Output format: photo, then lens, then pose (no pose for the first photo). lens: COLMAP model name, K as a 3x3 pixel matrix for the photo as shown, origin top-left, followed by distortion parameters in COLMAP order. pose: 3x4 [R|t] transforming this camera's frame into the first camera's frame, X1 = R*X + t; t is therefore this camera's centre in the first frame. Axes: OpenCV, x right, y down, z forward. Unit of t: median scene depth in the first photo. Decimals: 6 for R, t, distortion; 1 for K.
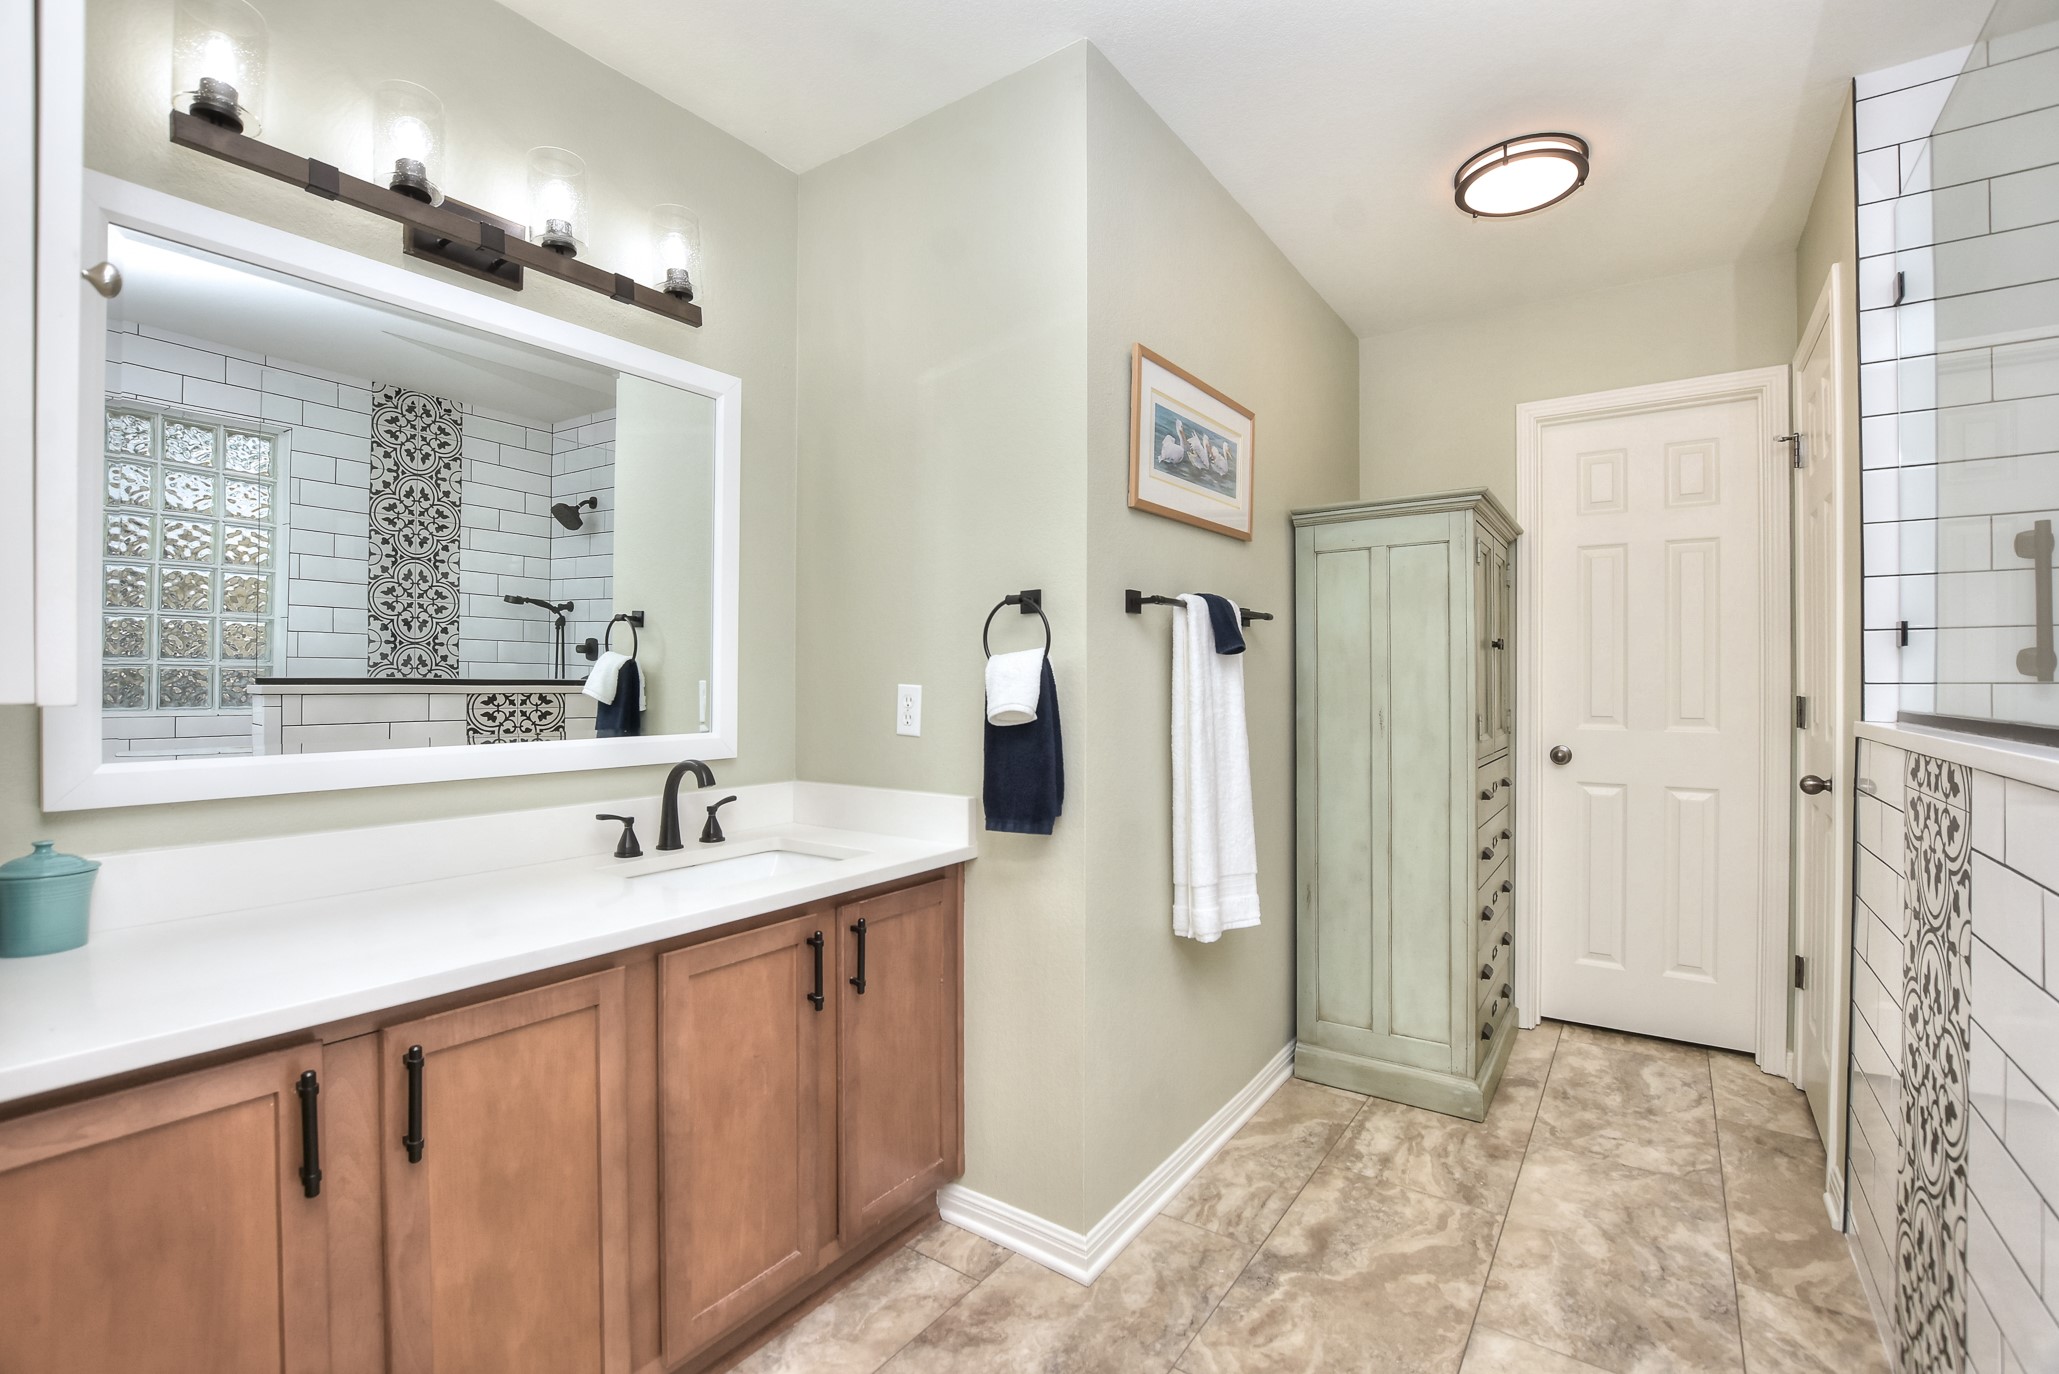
lens RADIAL K [[928.1, 0, 1025.5], [0, 928.1, 685.9], [0, 0, 1]] dist [-0.030063, 0.004189]
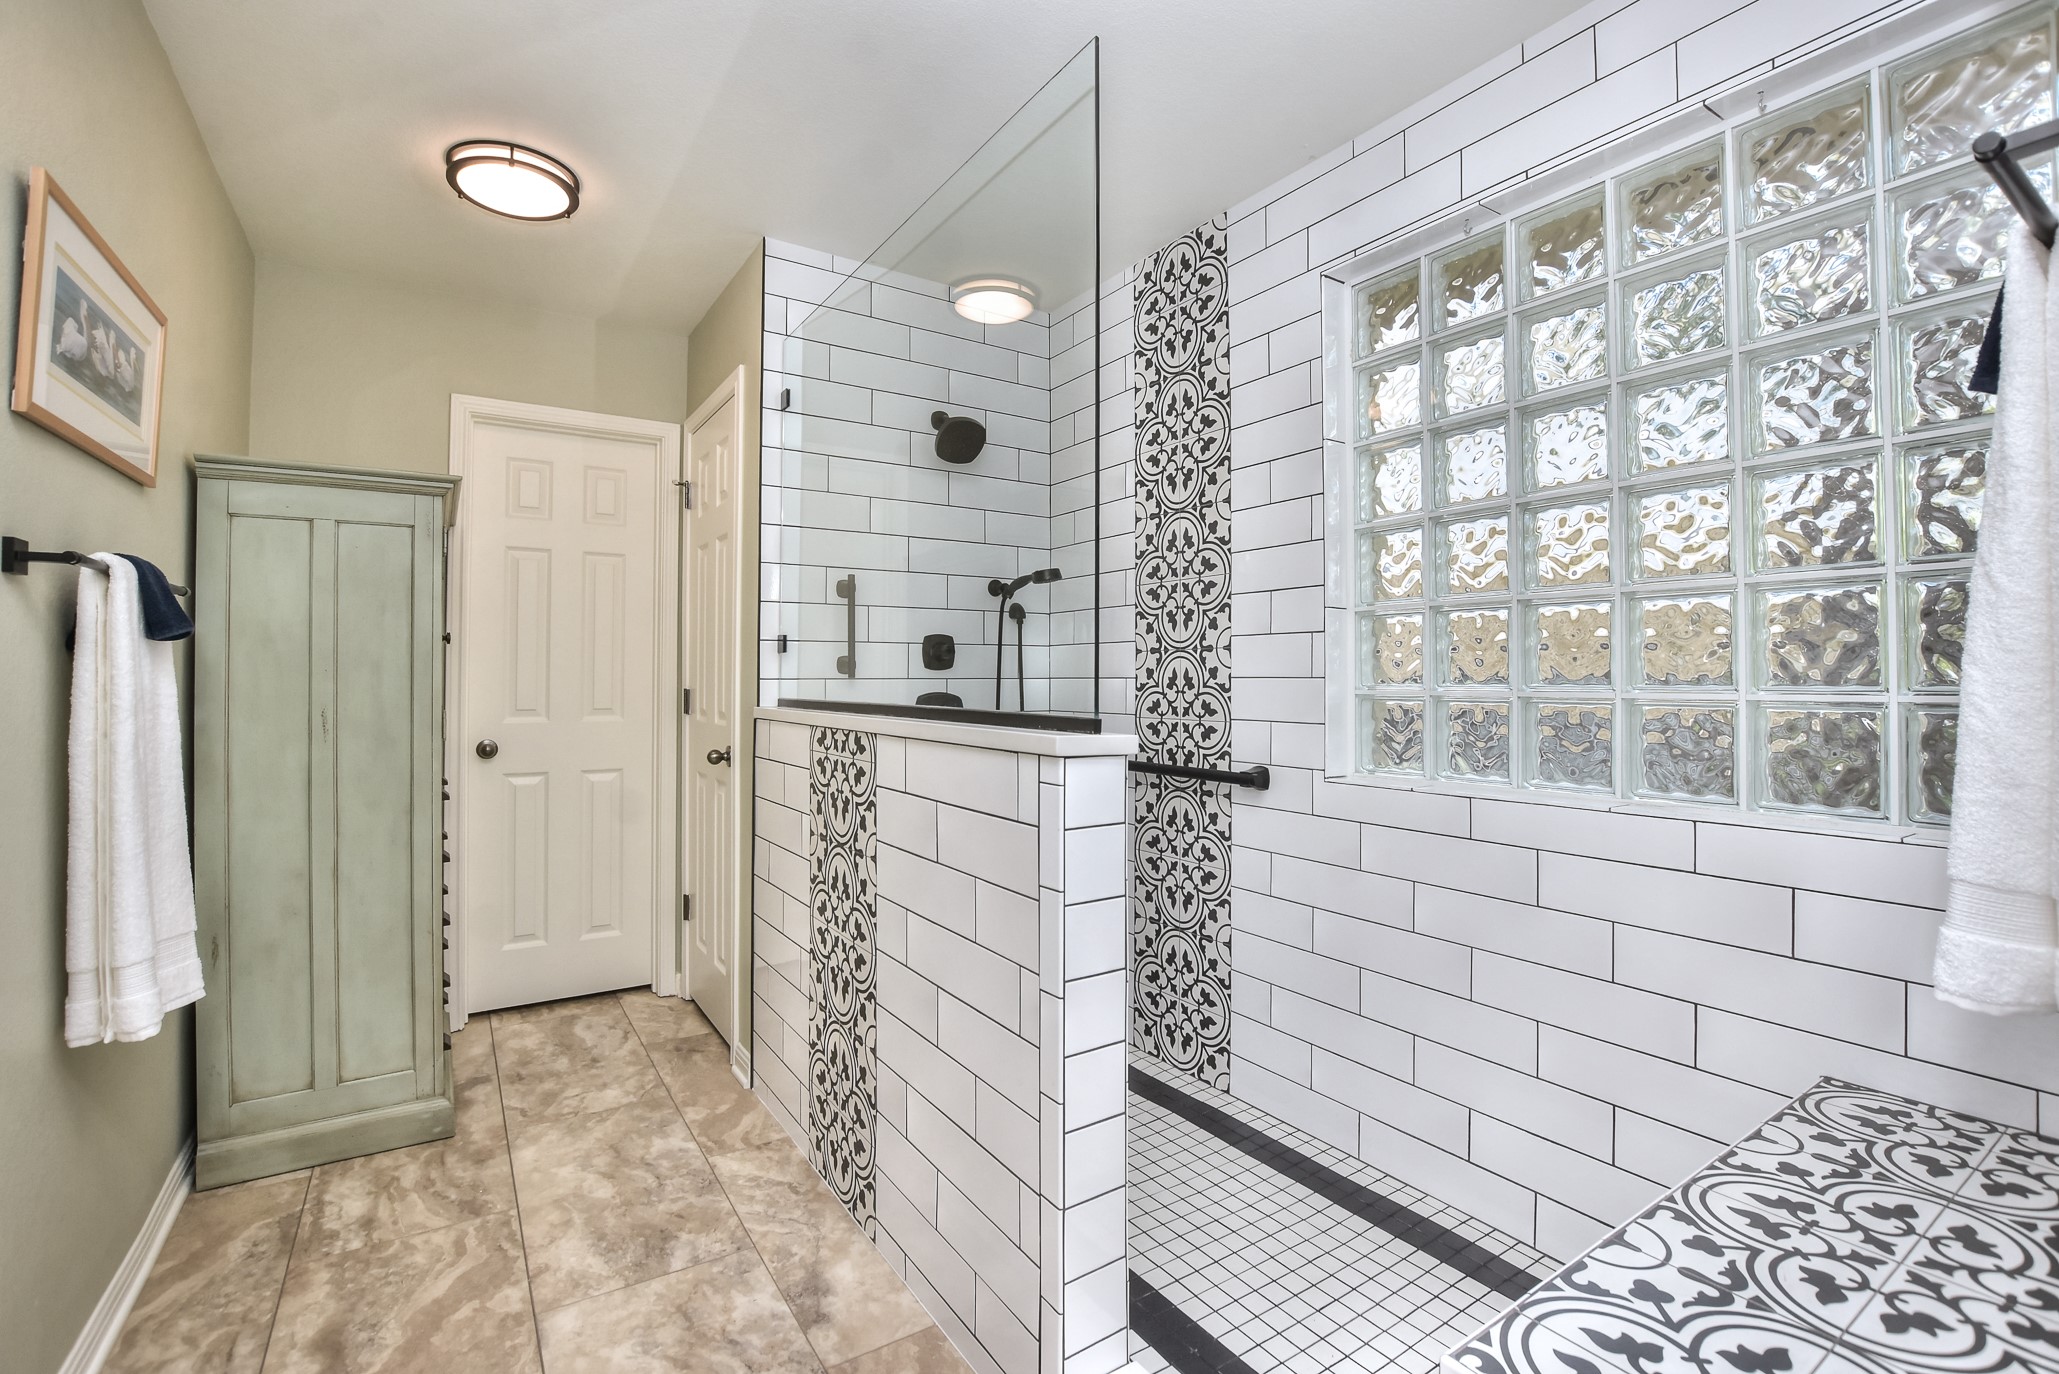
lens RADIAL K [[928.1, 0, 1035.6], [0, 928.1, 671.2], [0, 0, 1]] dist [-0.030063, 0.004189]
pose [[0.366363, 0.006034, 0.930453, -0.191798], [0.002335, 0.999970, -0.007404, -0.002712], [-0.930469, 0.004885, 0.366337, 0.089421]]
